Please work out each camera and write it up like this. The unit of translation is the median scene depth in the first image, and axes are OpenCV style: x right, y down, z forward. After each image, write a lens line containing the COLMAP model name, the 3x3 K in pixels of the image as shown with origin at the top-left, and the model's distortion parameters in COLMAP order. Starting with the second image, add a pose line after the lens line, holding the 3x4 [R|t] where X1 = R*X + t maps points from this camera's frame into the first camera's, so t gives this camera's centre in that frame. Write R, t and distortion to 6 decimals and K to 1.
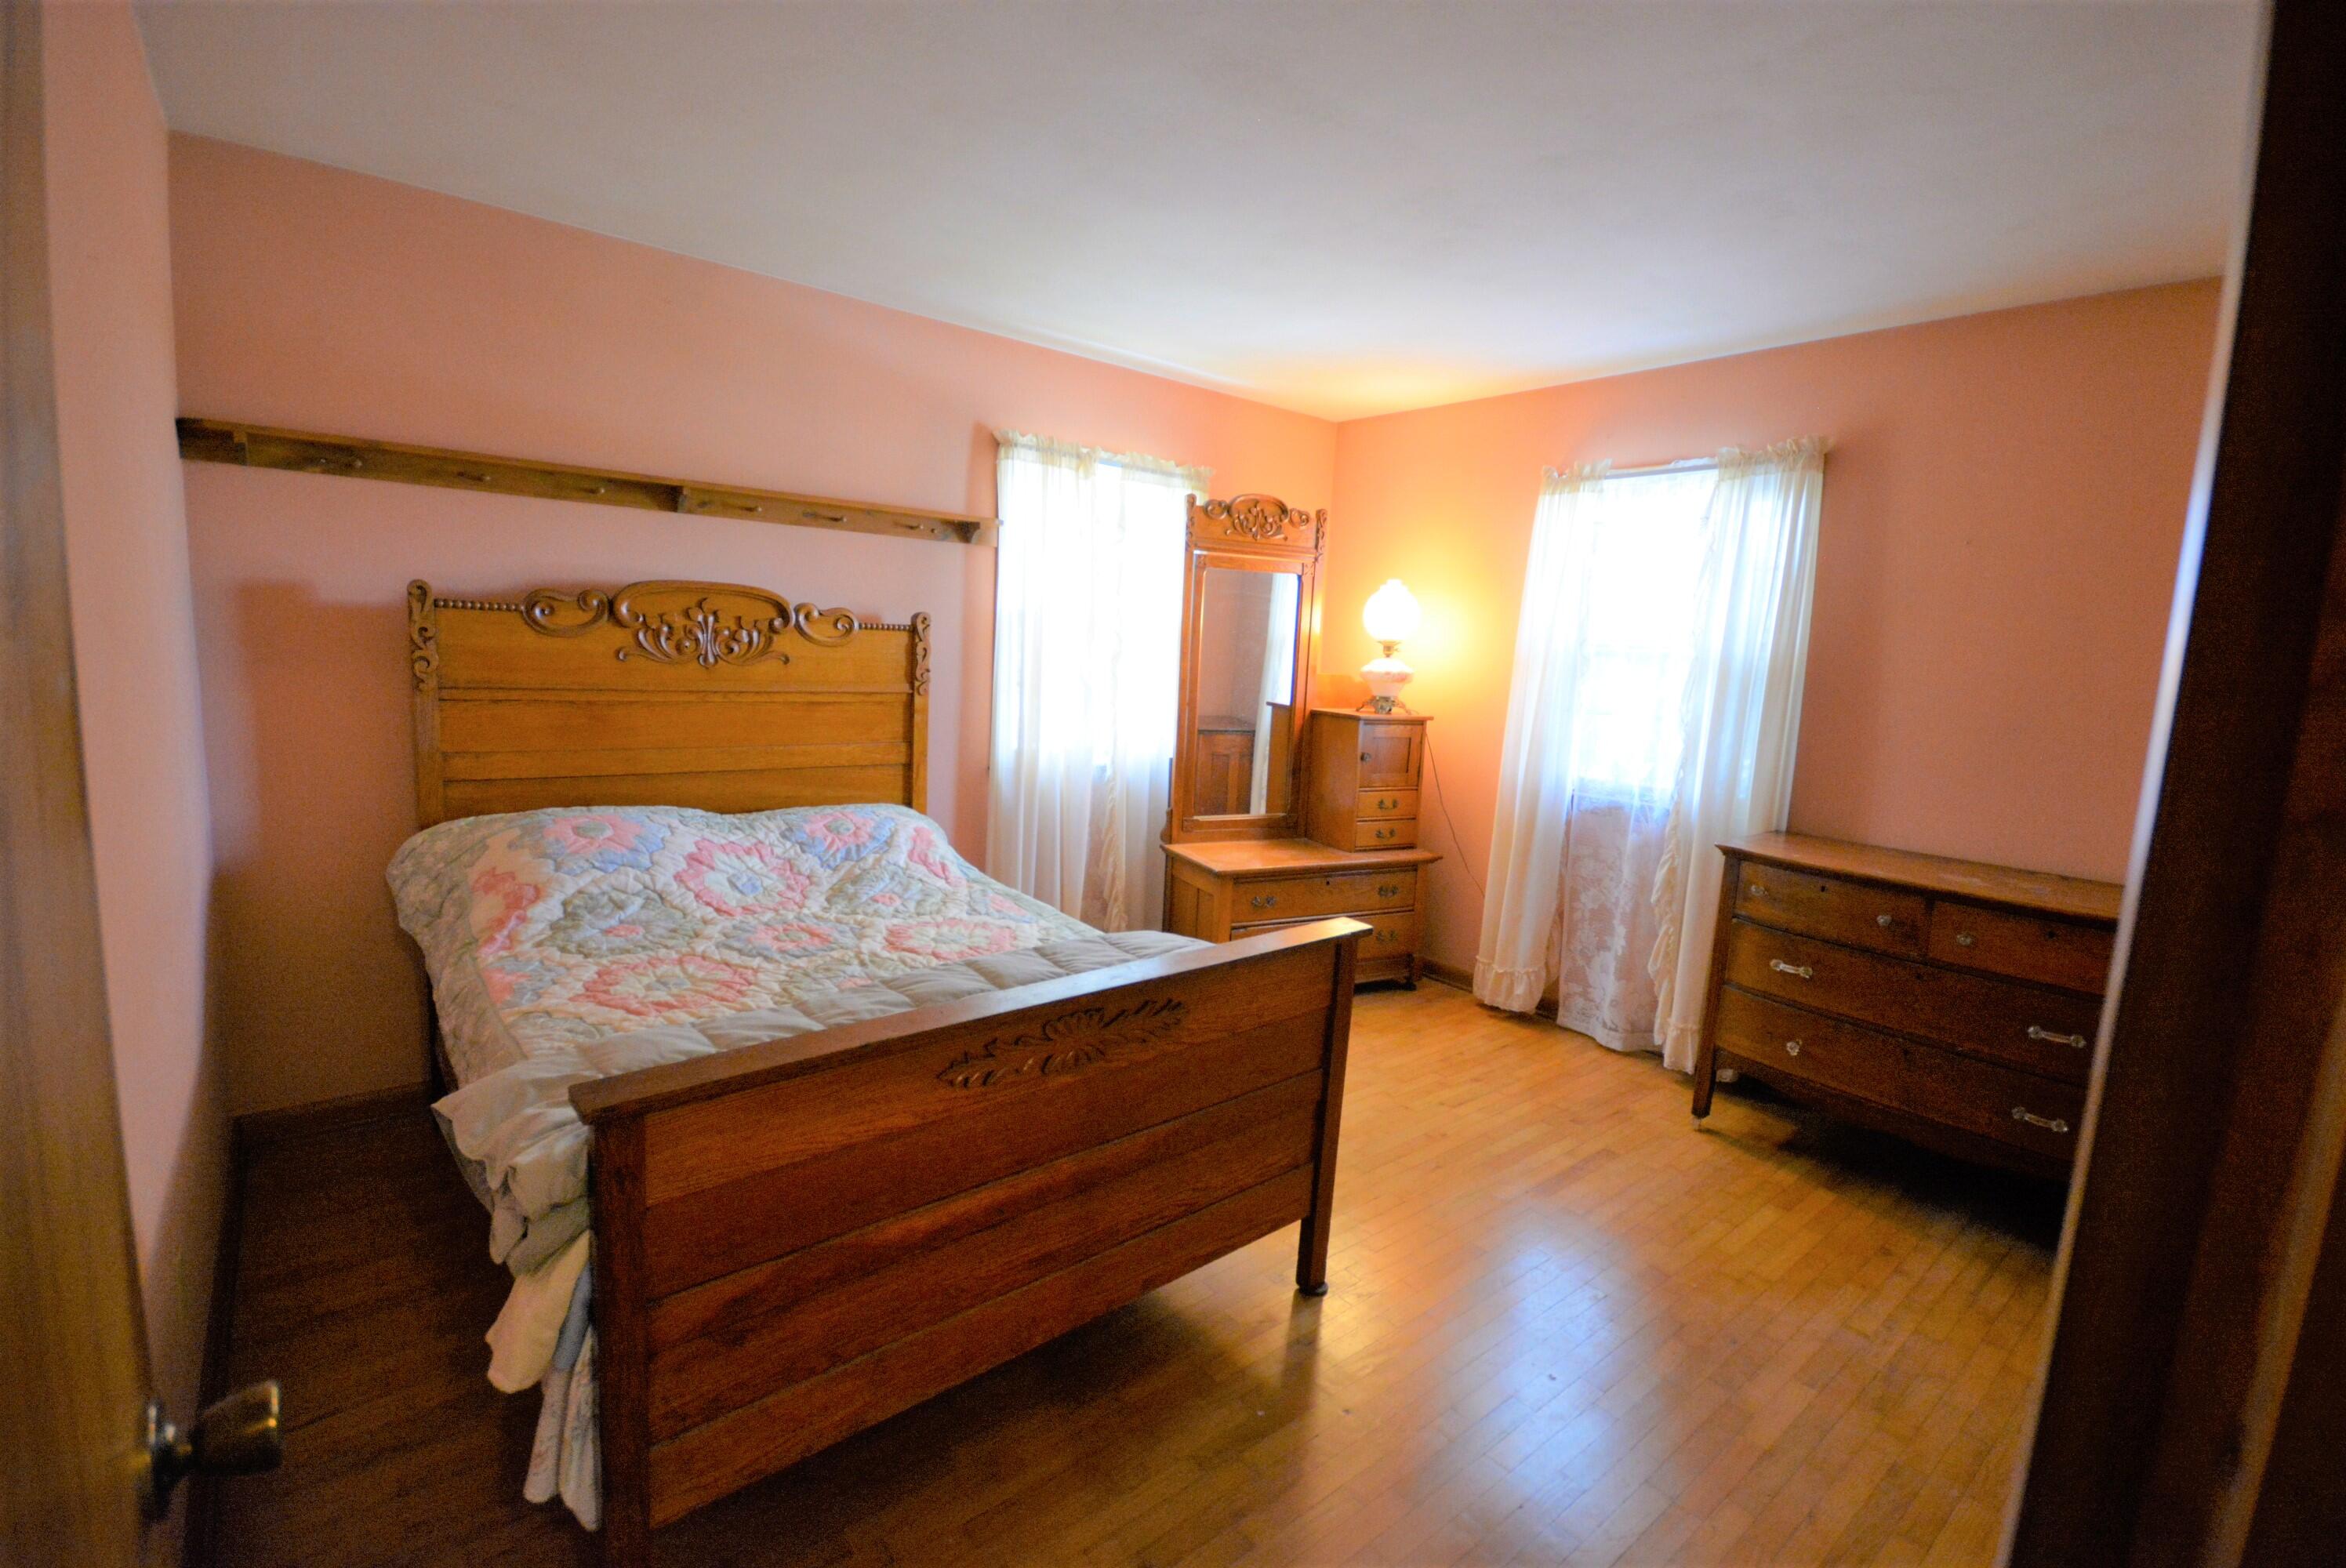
lens RADIAL K [[1047.3, 0, 1174.0], [0, 1047.3, 794.0], [0, 0, 1]] dist [-0.005693, -0.001056]
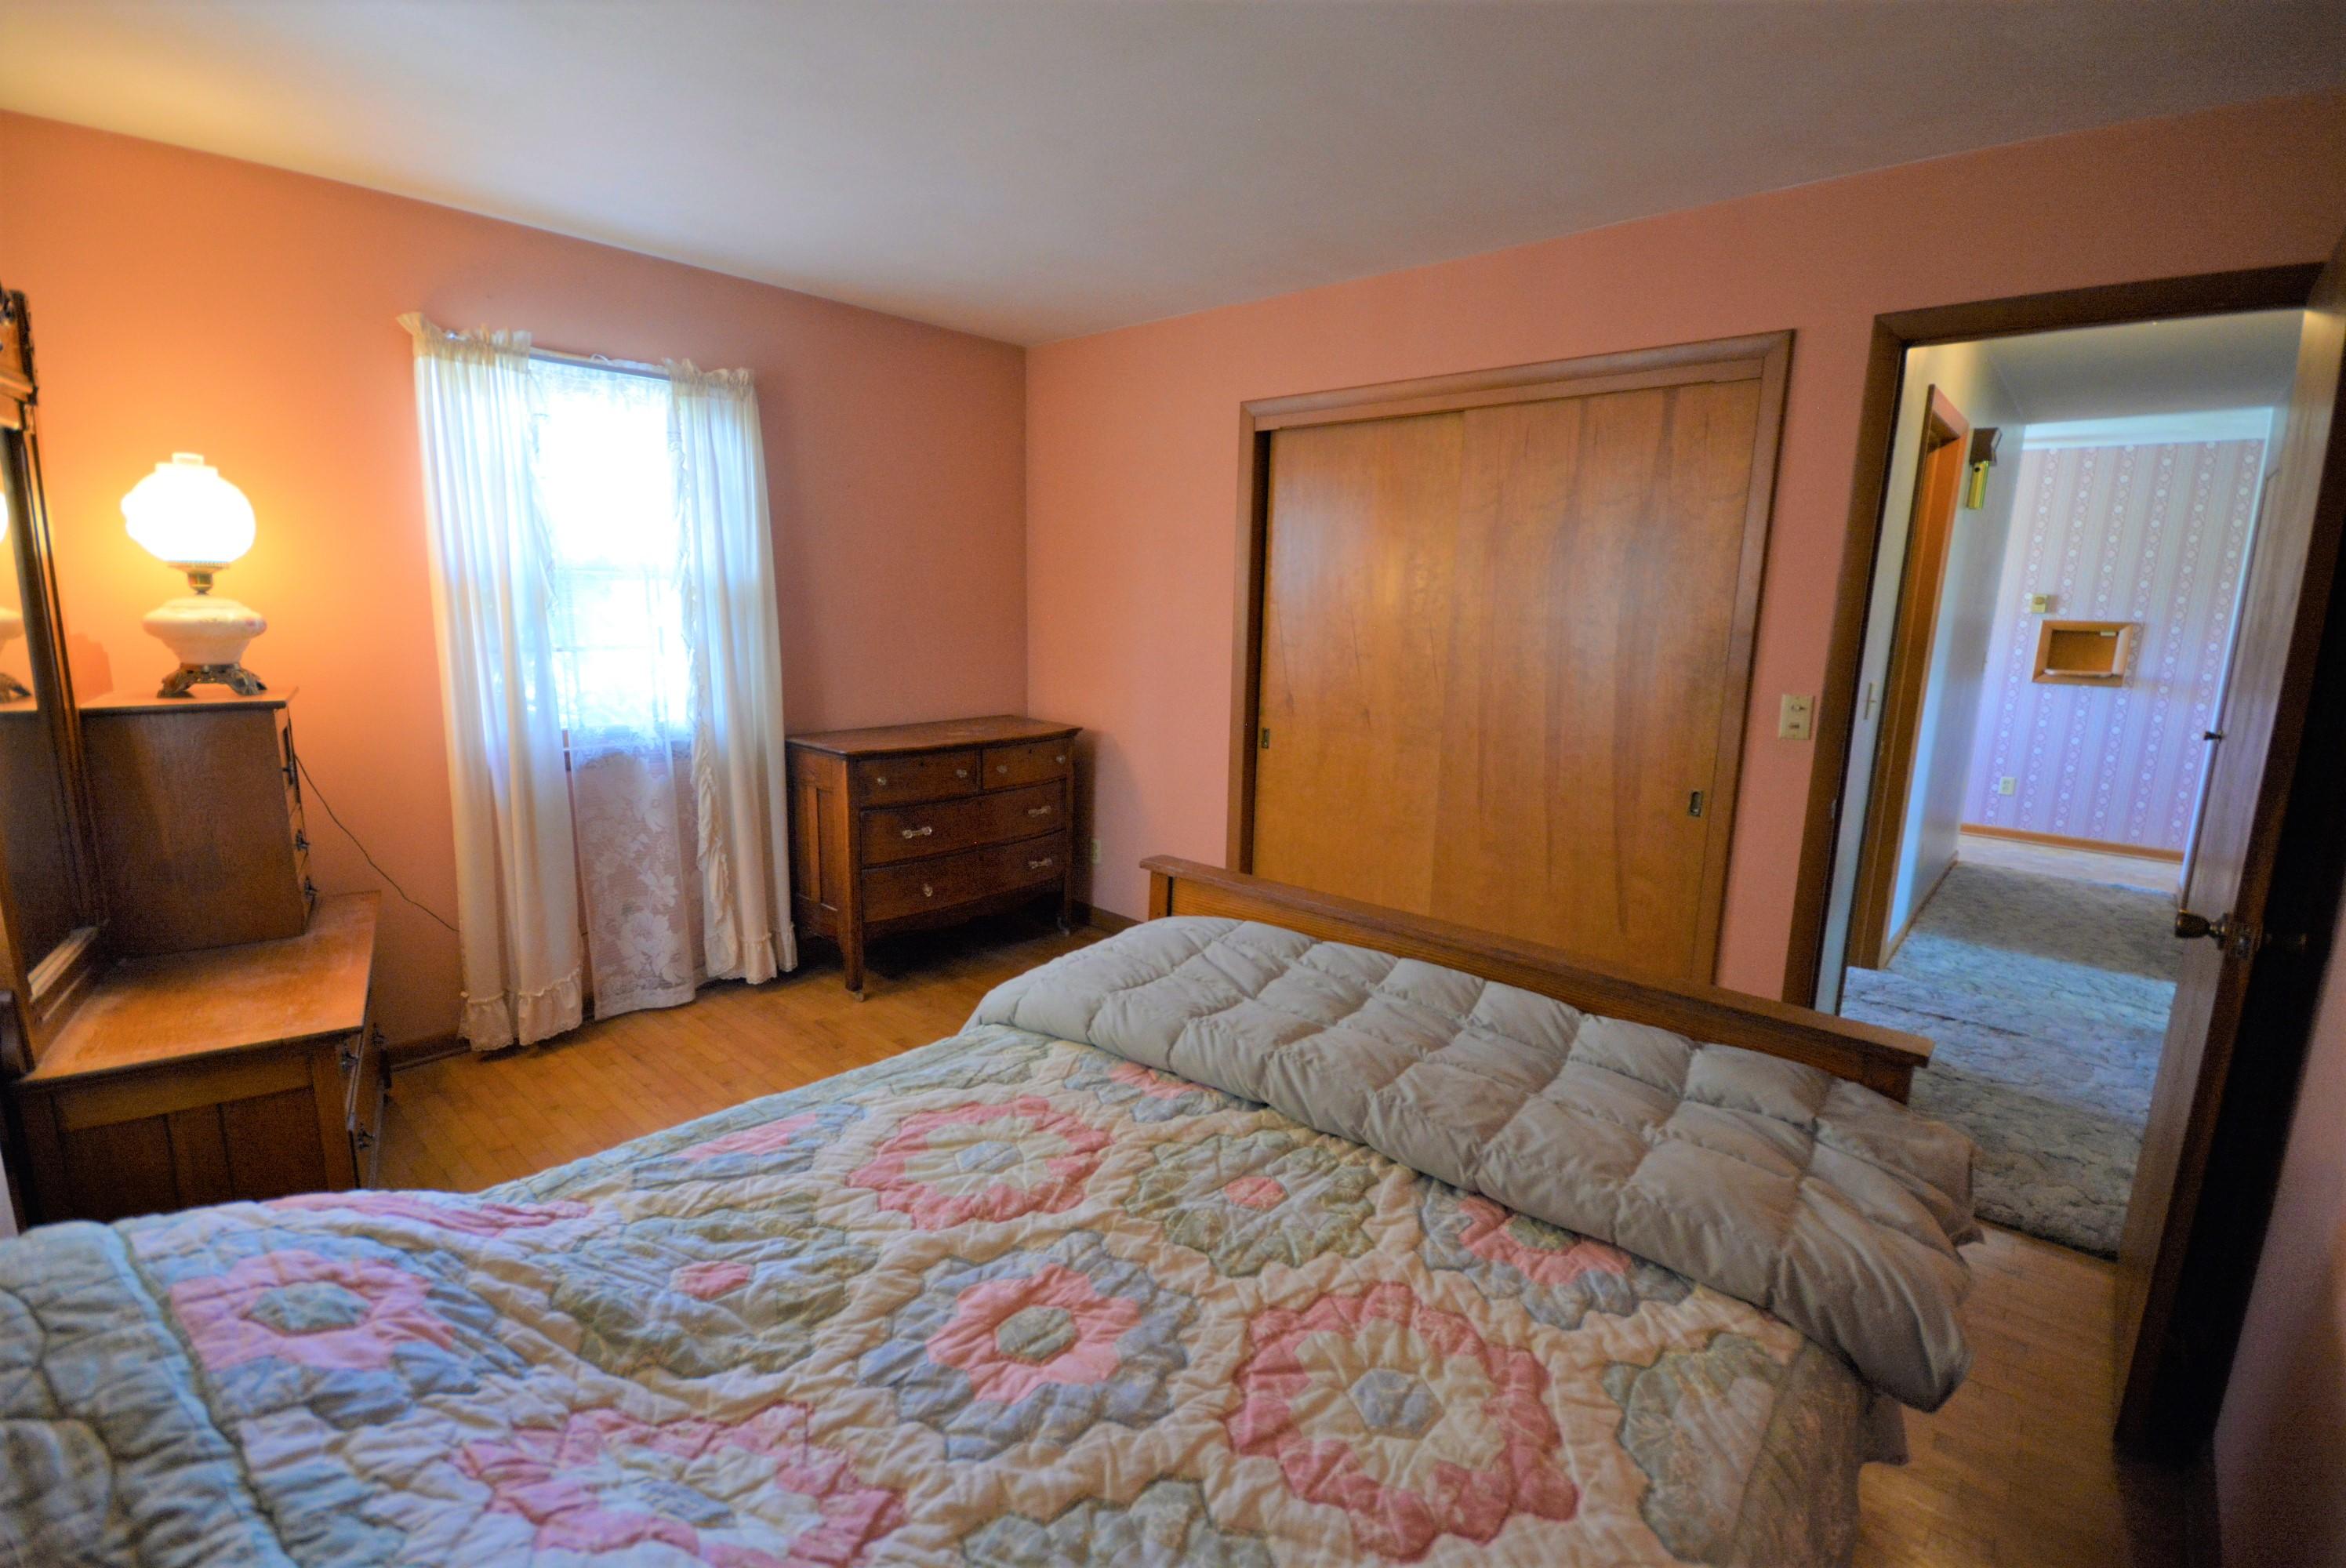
lens RADIAL K [[1047.3, 0, 1176.7], [0, 1047.3, 783.0], [0, 0, 1]] dist [-0.005693, -0.001056]
pose [[-0.160702, -0.228057, 0.960294, -0.636773], [0.113990, 0.962141, 0.247571, -0.161202], [-0.980398, 0.149249, -0.128622, 0.826241]]
